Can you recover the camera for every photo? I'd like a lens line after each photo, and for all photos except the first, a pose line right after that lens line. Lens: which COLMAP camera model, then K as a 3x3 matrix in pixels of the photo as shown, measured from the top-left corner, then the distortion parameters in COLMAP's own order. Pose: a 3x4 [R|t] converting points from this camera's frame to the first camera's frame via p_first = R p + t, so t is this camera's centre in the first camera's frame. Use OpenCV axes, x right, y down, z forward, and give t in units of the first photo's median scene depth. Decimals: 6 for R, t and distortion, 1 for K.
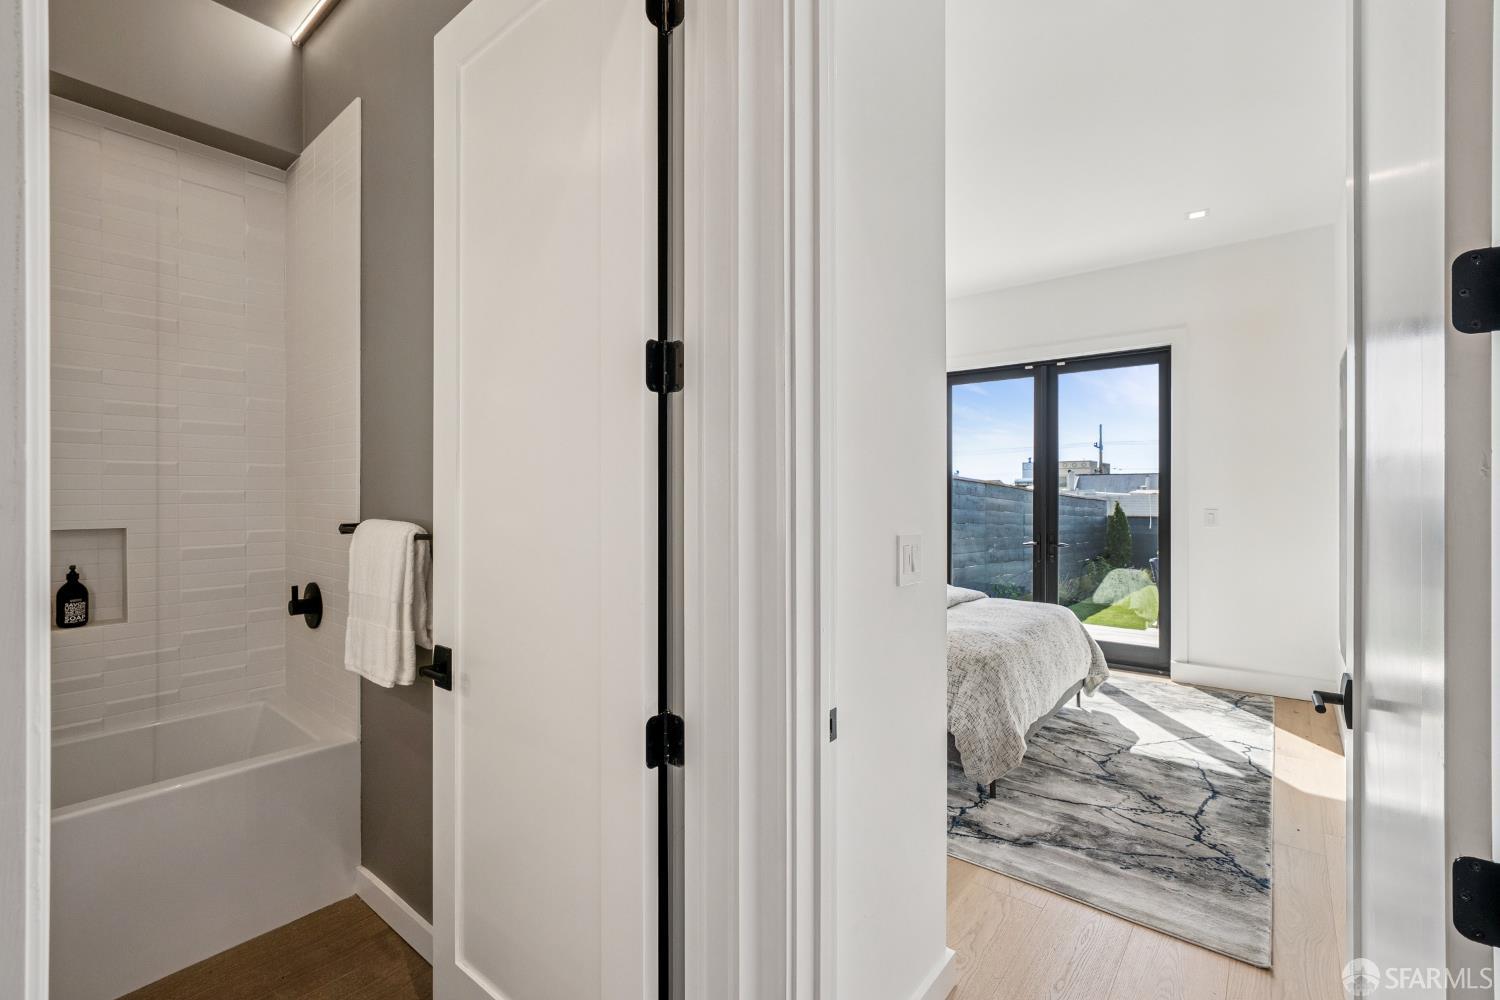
lens RADIAL K [[666.8, 0, 750.0], [0, 666.8, 495.8], [0, 0, 1]] dist [-0.009735, 0.004711]
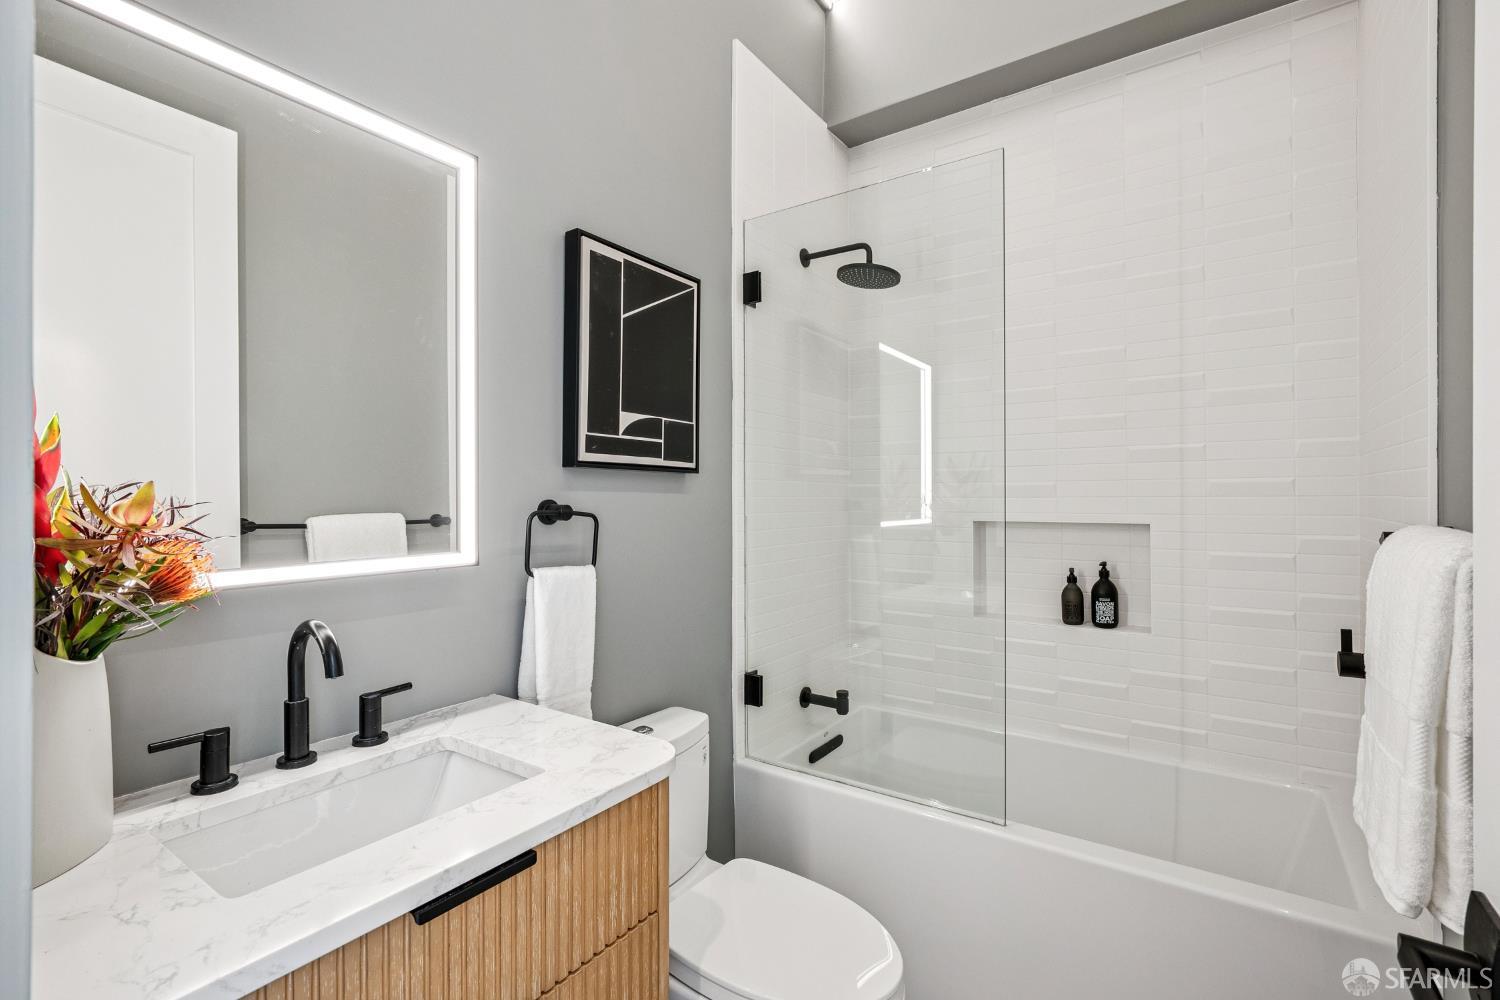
lens RADIAL K [[666.8, 0, 750.0], [0, 666.8, 495.8], [0, 0, 1]] dist [-0.009735, 0.004711]
pose [[0.057934, -0.004816, -0.998309, -0.109587], [0.004731, 0.999978, -0.004549, 0.013344], [0.998309, -0.004460, 0.057955, 0.445461]]
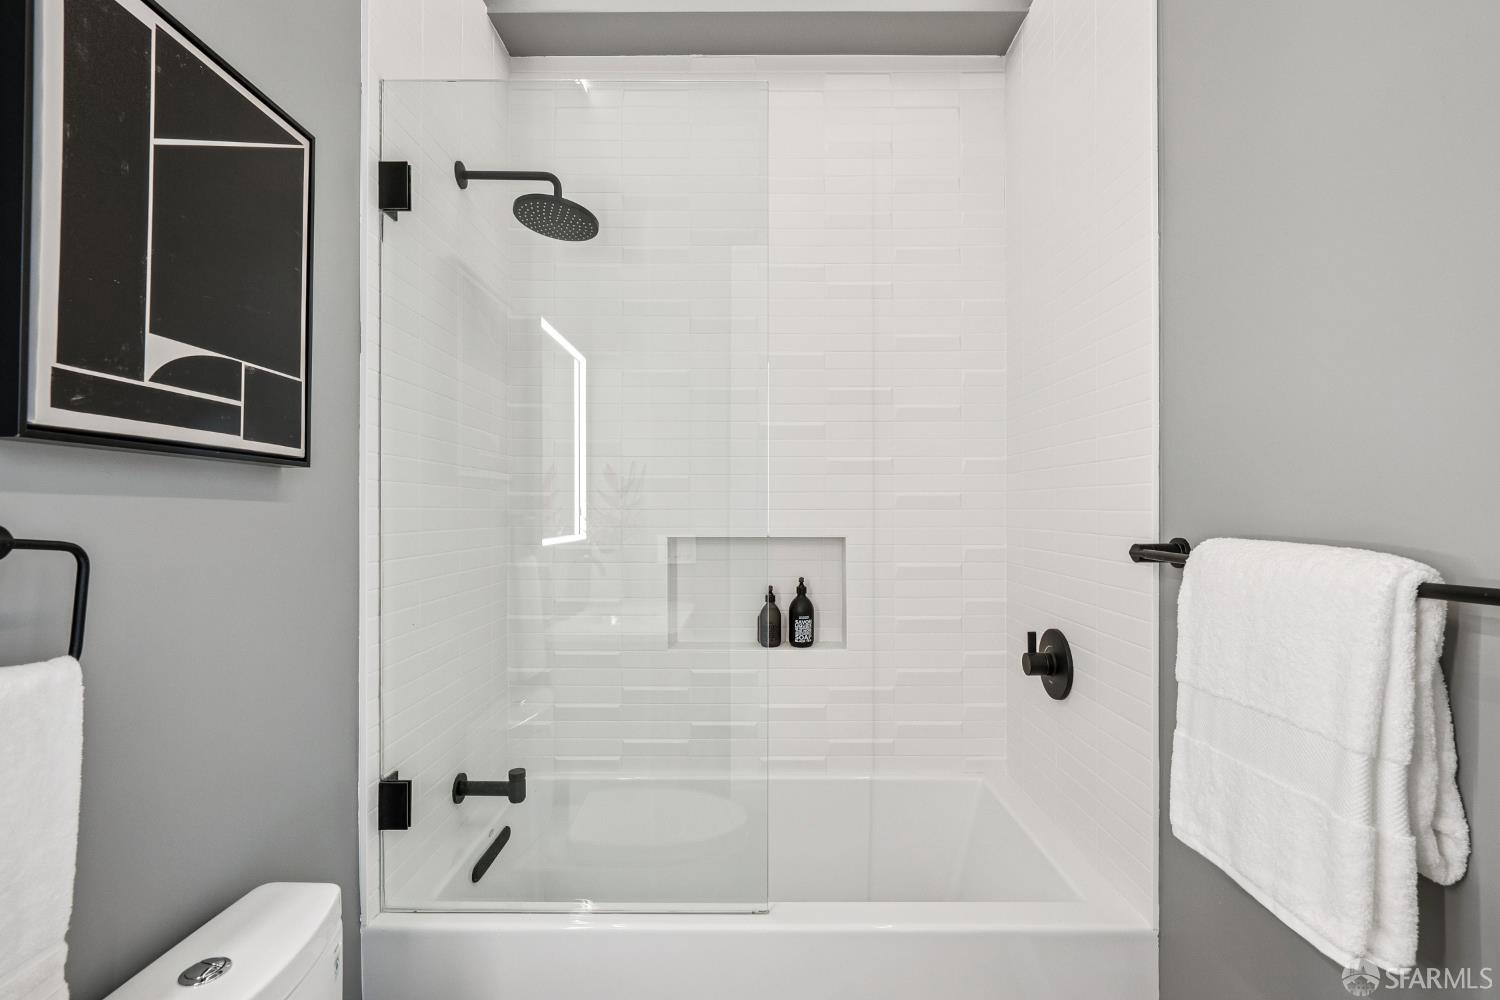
lens RADIAL K [[668.0, 0, 736.7], [0, 668.0, 507.8], [0, 0, 1]] dist [-0.011260, 0.005277]
pose [[0.614454, -0.002476, -0.788949, -0.364685], [0.001398, 0.999997, -0.002049, 0.012542], [0.788952, 0.000156, 0.614455, 0.378672]]
